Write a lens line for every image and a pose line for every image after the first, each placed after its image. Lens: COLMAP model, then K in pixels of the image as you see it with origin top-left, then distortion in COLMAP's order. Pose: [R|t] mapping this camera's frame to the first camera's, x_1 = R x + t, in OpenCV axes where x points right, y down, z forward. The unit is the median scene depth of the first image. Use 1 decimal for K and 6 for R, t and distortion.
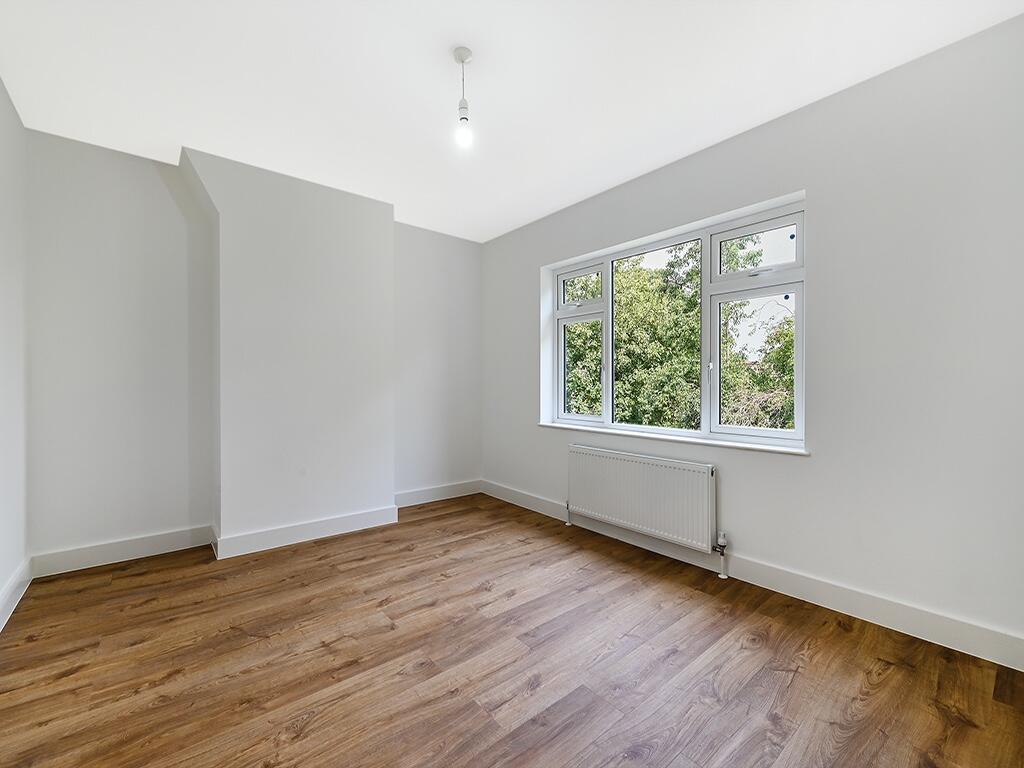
lens RADIAL K [[439.5, 0, 512.0], [0, 439.5, 384.0], [0, 0, 1]] dist [-0.001009, -0.000587]
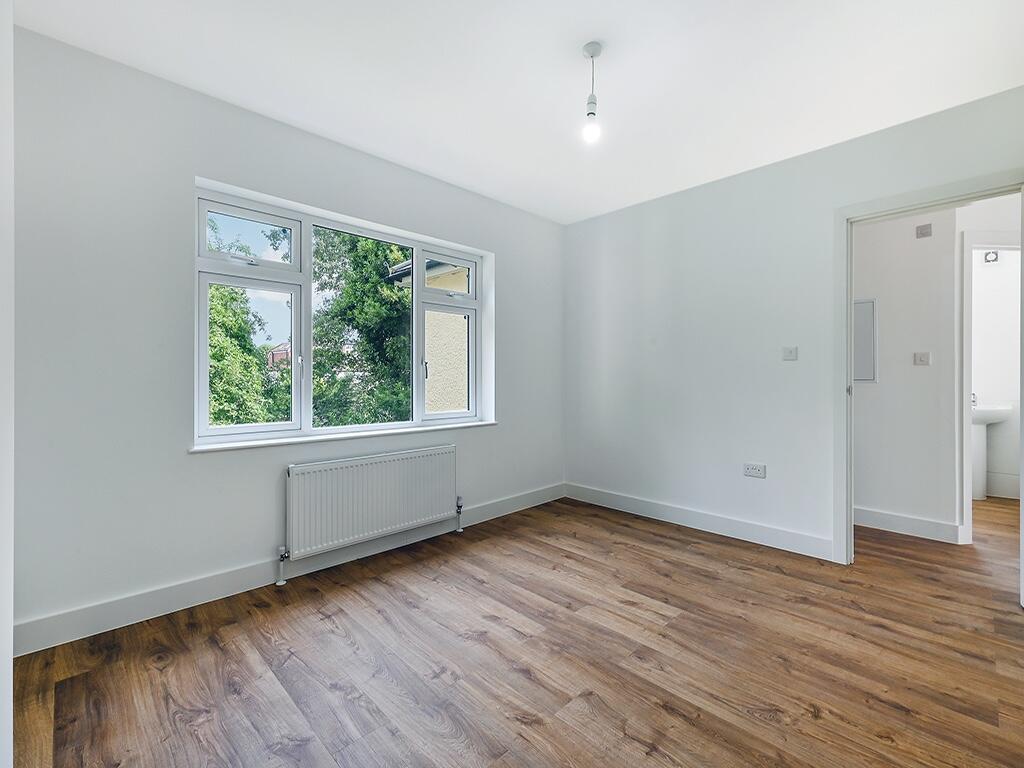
lens RADIAL K [[463.9, 0, 512.0], [0, 463.9, 384.0], [0, 0, 1]] dist [0.000580, 0.000285]
pose [[-0.089977, -0.018310, 0.995776, -0.846051], [0.003623, 0.999818, 0.018712, -0.007064], [-0.995937, 0.005291, -0.089894, 0.956459]]
